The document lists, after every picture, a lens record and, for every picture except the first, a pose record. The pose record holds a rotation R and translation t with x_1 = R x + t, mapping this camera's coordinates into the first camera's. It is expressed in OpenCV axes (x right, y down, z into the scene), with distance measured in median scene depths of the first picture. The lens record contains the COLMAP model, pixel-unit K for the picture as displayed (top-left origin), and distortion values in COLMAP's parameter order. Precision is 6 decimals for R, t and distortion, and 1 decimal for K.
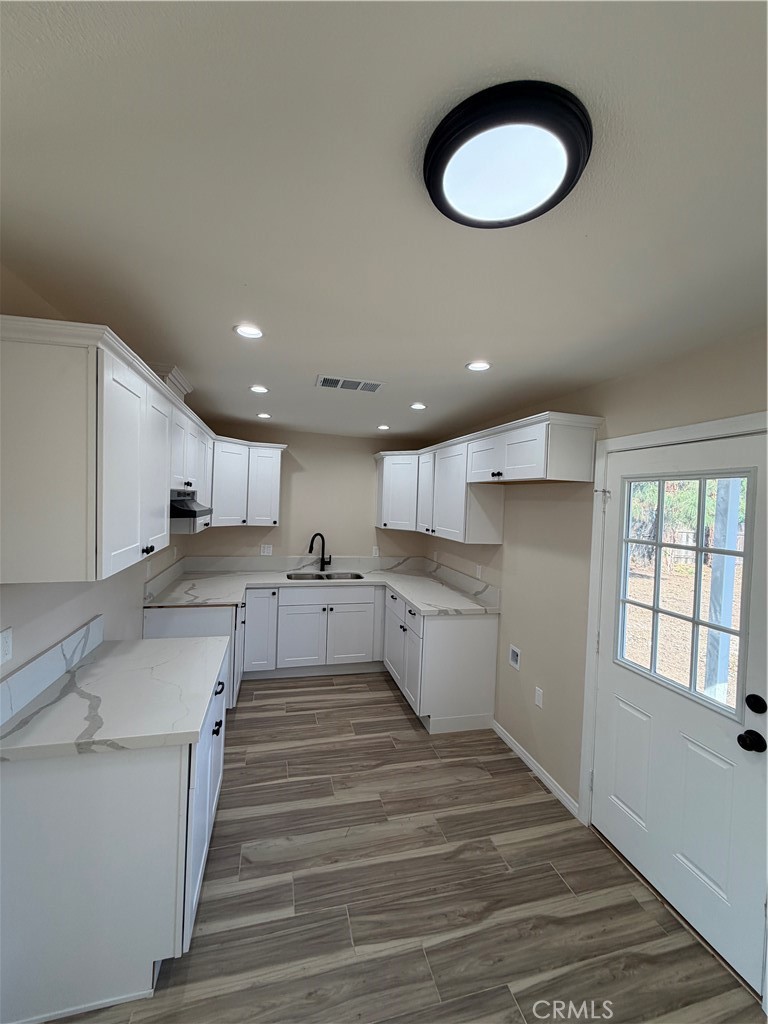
lens RADIAL K [[406.6, 0, 381.6], [0, 406.6, 509.8], [0, 0, 1]] dist [0.000182, 0.000620]
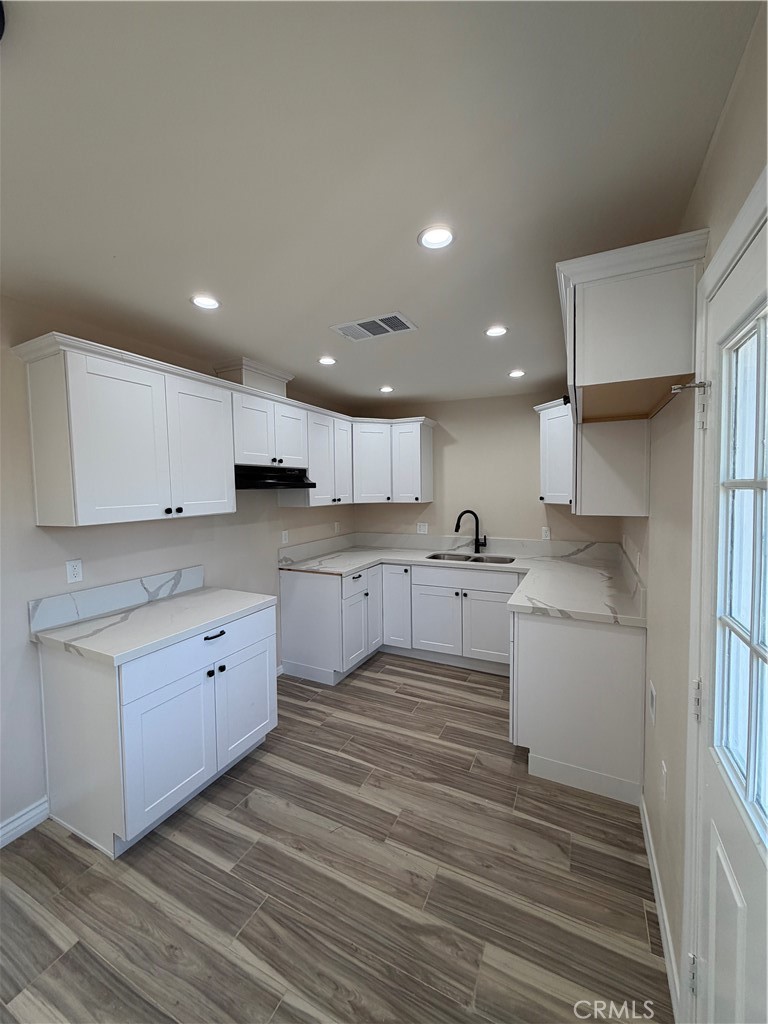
lens RADIAL K [[406.6, 0, 385.1], [0, 406.6, 509.3], [0, 0, 1]] dist [0.000182, 0.000620]
pose [[0.756939, -0.015152, -0.653310, 0.477589], [0.028042, 0.999563, 0.009308, 0.068610], [0.652884, -0.025366, 0.757033, 0.331636]]
